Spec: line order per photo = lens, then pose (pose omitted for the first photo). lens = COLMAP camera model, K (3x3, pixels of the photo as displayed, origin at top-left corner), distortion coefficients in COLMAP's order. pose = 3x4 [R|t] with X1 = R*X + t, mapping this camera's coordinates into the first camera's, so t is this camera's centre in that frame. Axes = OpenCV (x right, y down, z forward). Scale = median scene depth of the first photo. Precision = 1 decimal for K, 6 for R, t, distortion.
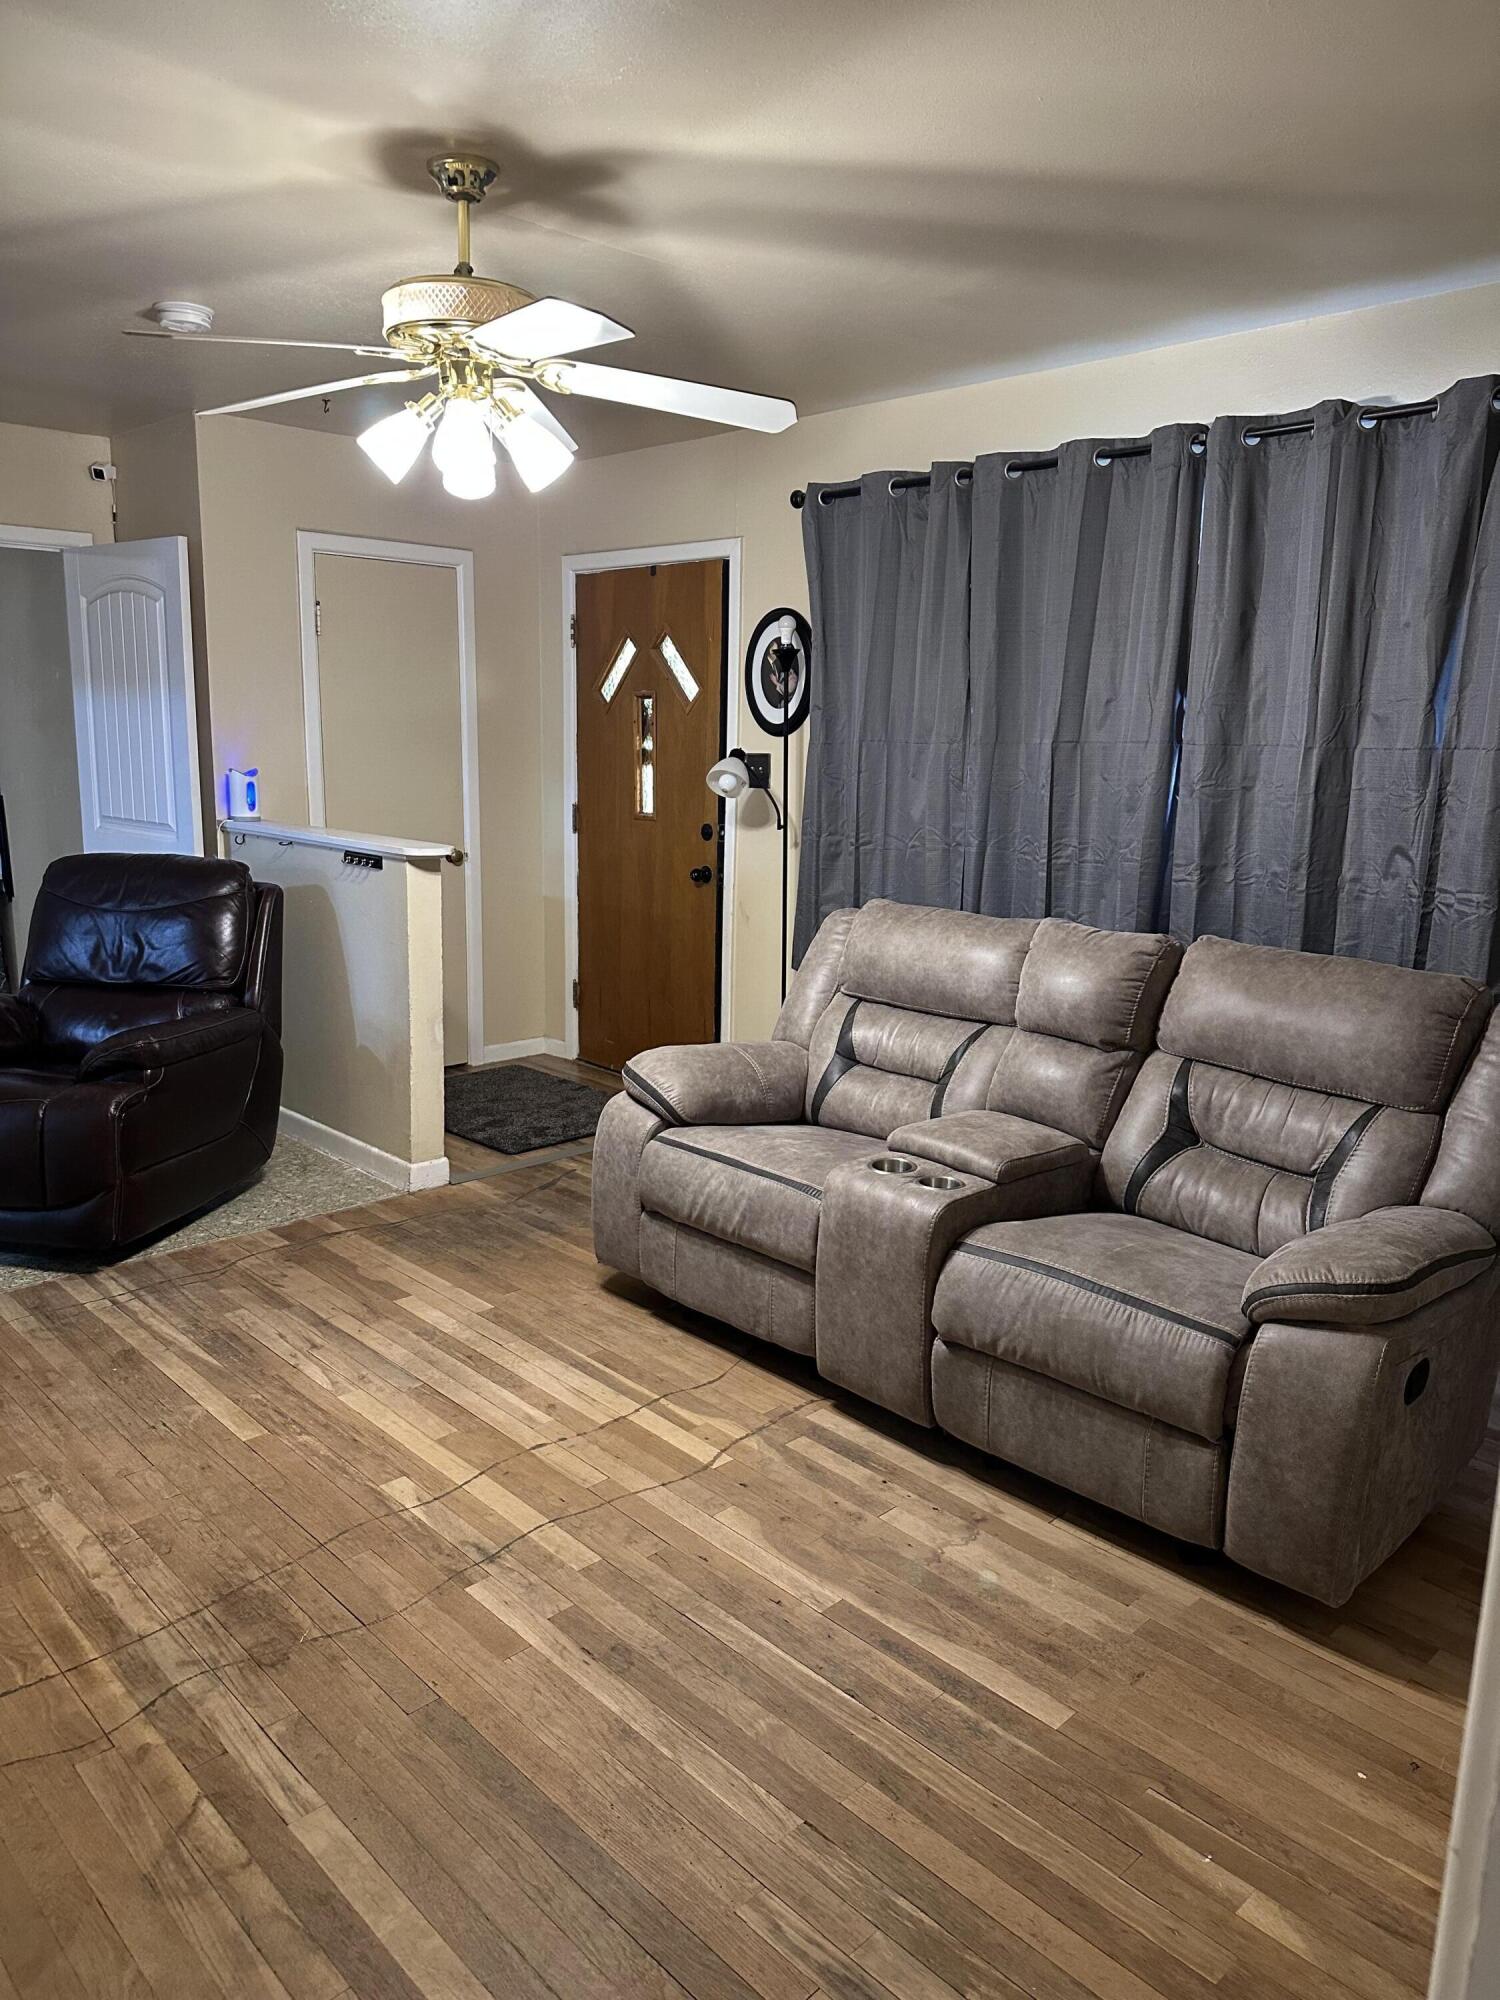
lens RADIAL K [[1418.1, 0, 741.0], [0, 1418.1, 1009.1], [0, 0, 1]] dist [0.100037, -0.169632]
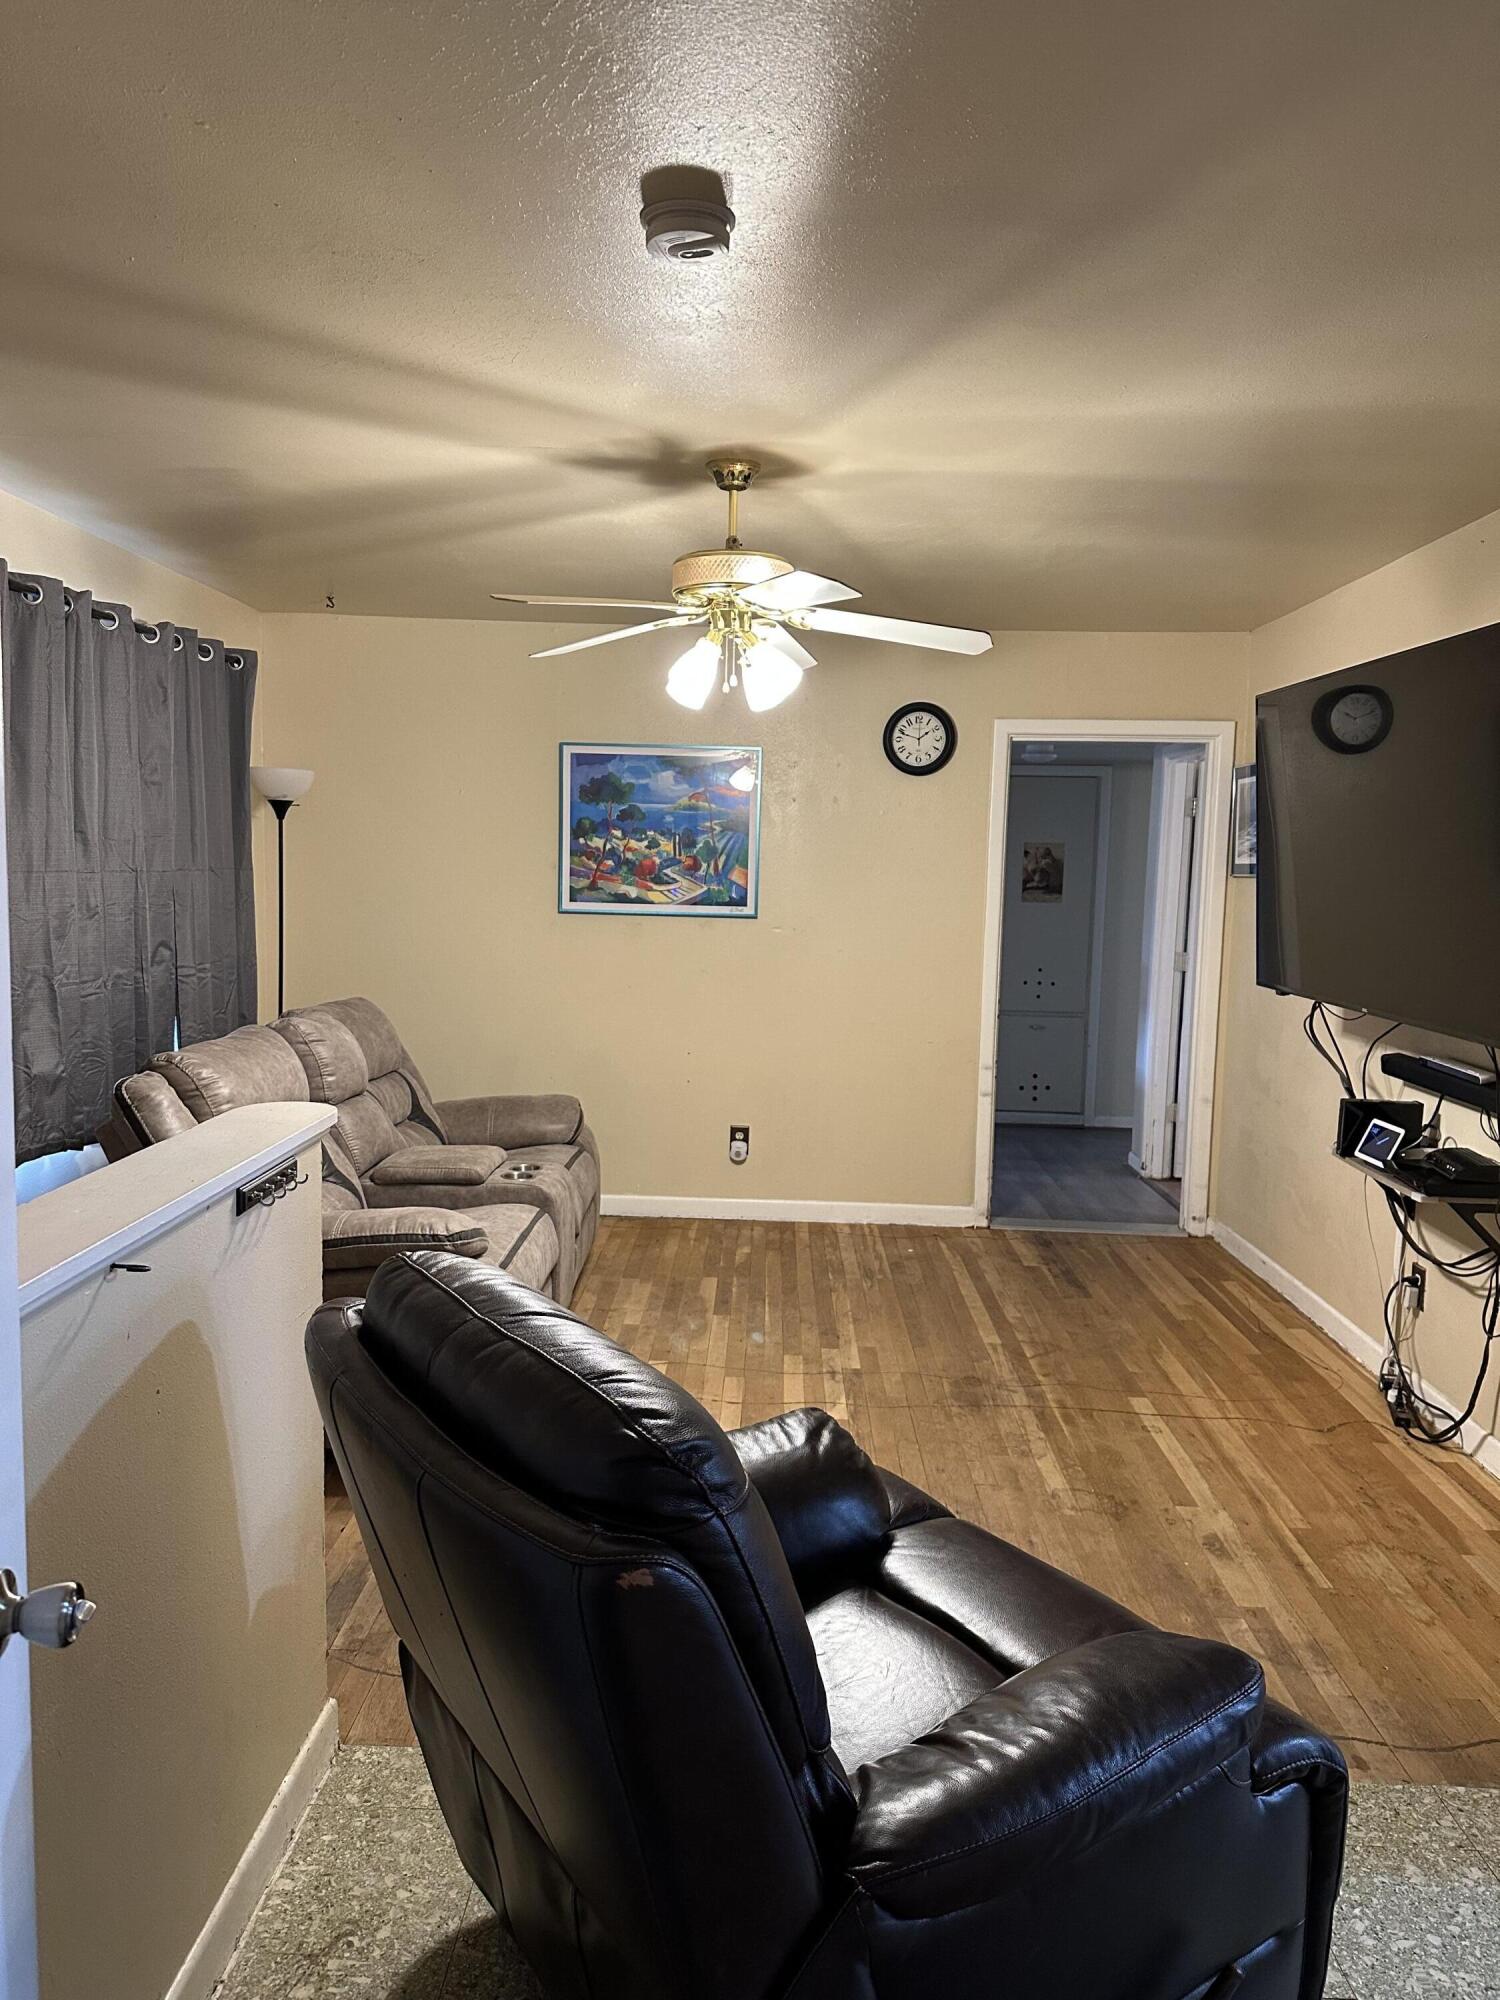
lens RADIAL K [[1384.9, 0, 706.0], [0, 1384.9, 1018.6], [0, 0, 1]] dist [0.105259, -0.202712]
pose [[-0.691804, -0.117102, 0.712527, -1.074042], [0.104728, 0.960057, 0.259465, -0.412693], [-0.714450, 0.254120, -0.651908, 1.869931]]
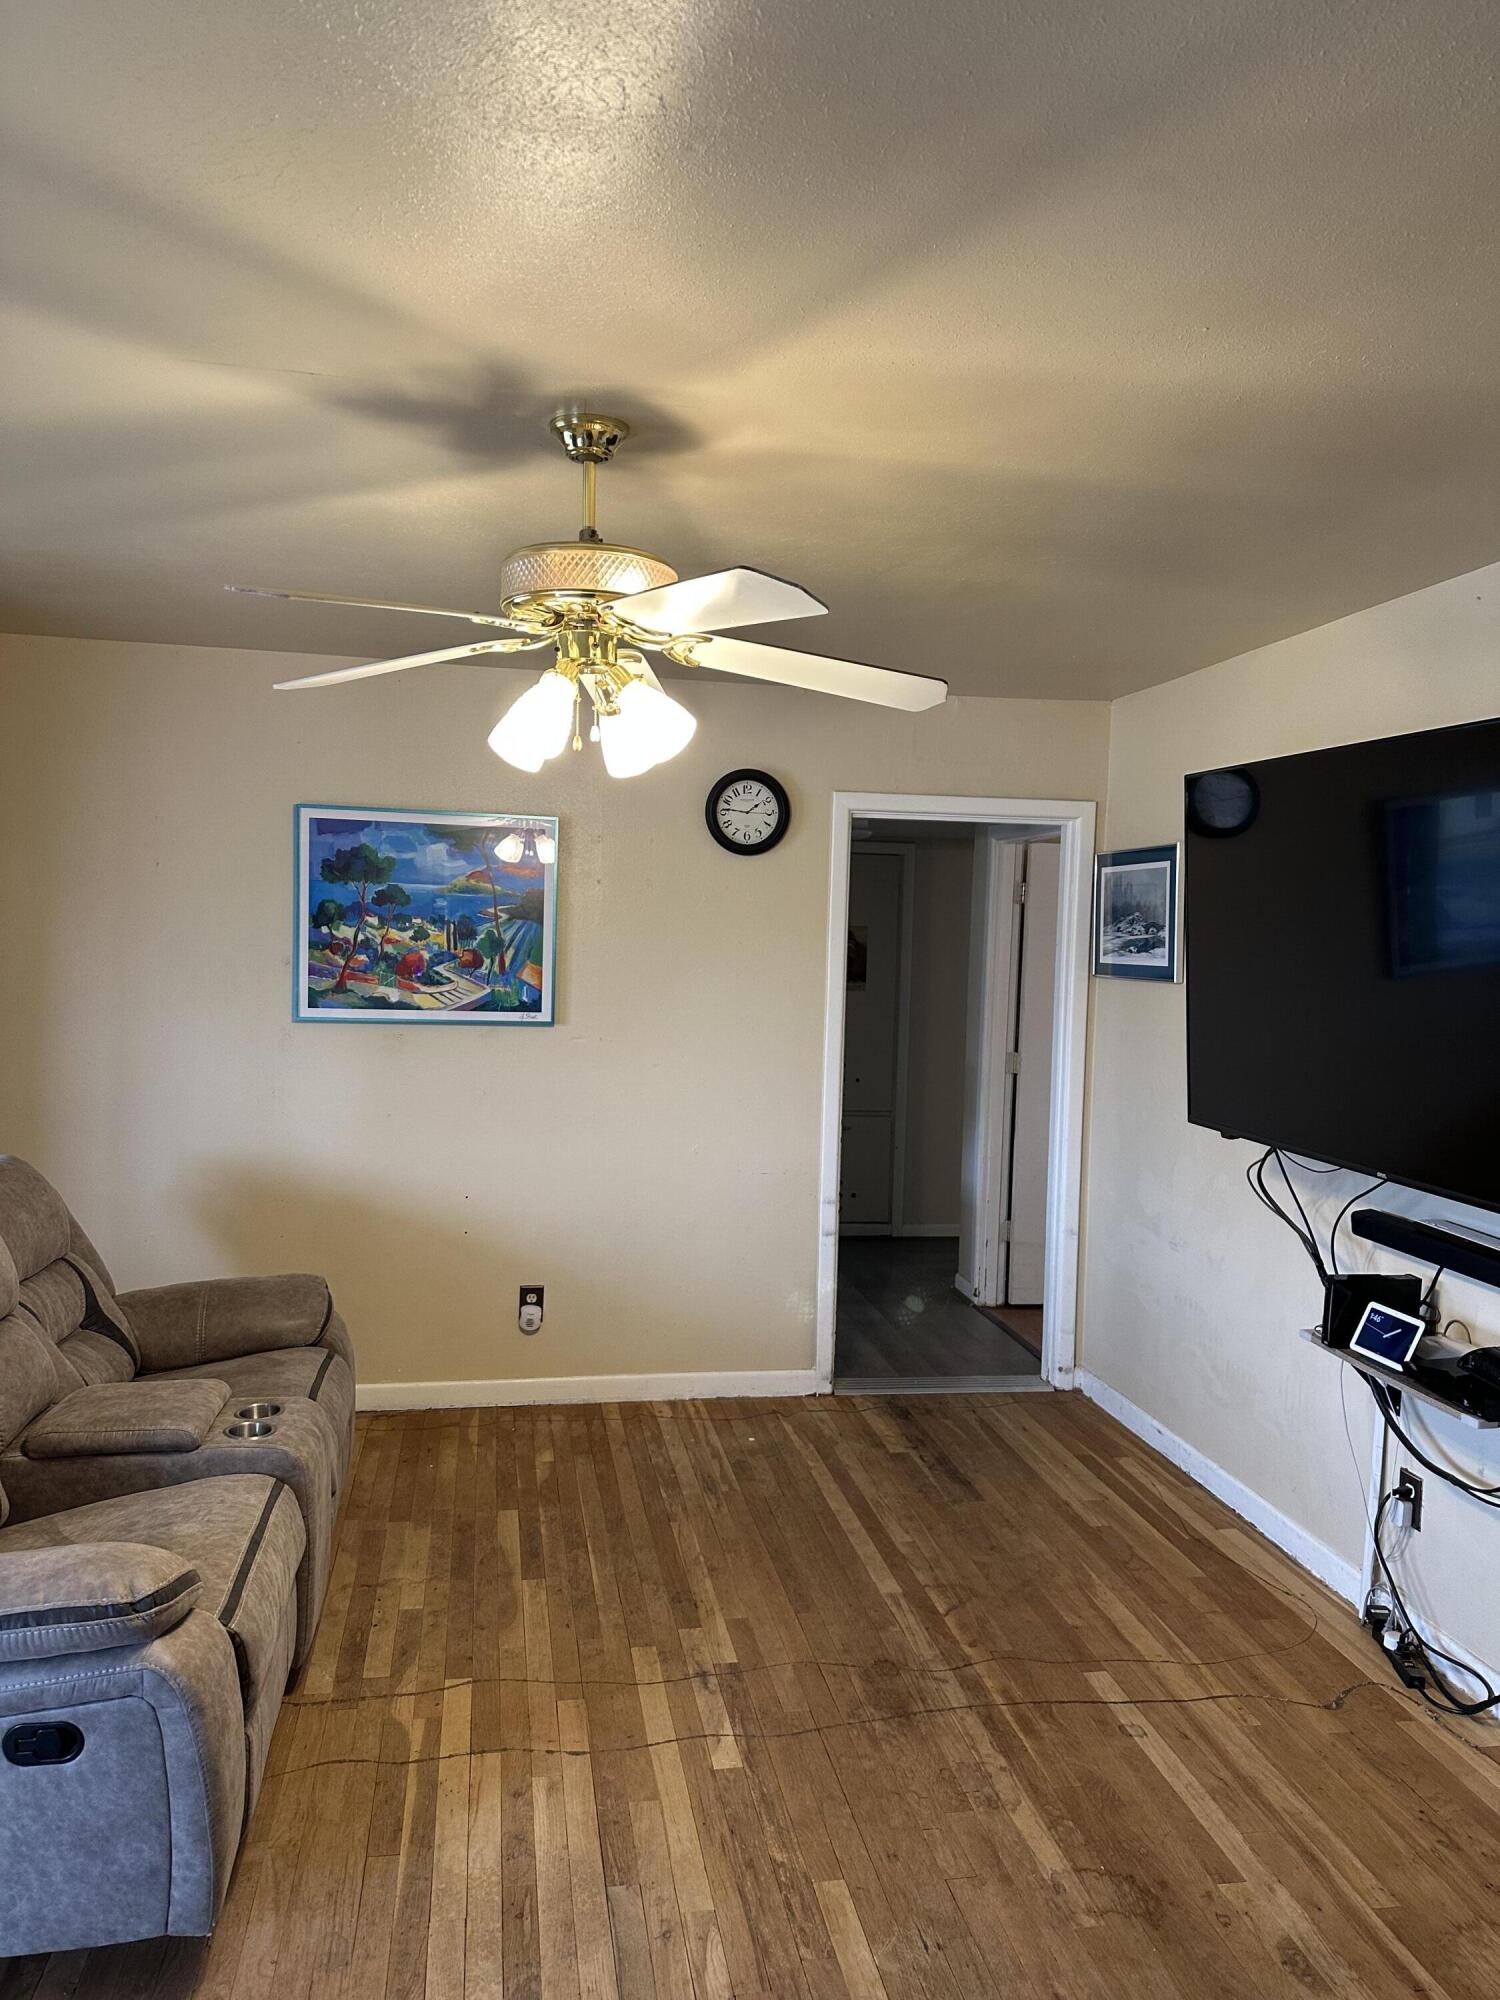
lens RADIAL K [[1403.8, 0, 732.1], [0, 1403.8, 1005.6], [0, 0, 1]] dist [0.055193, -0.071228]
pose [[-0.830757, -0.075694, 0.551465, -0.741864], [0.062711, 0.971676, 0.227844, -0.406566], [-0.553091, 0.223866, -0.802480, 1.656623]]
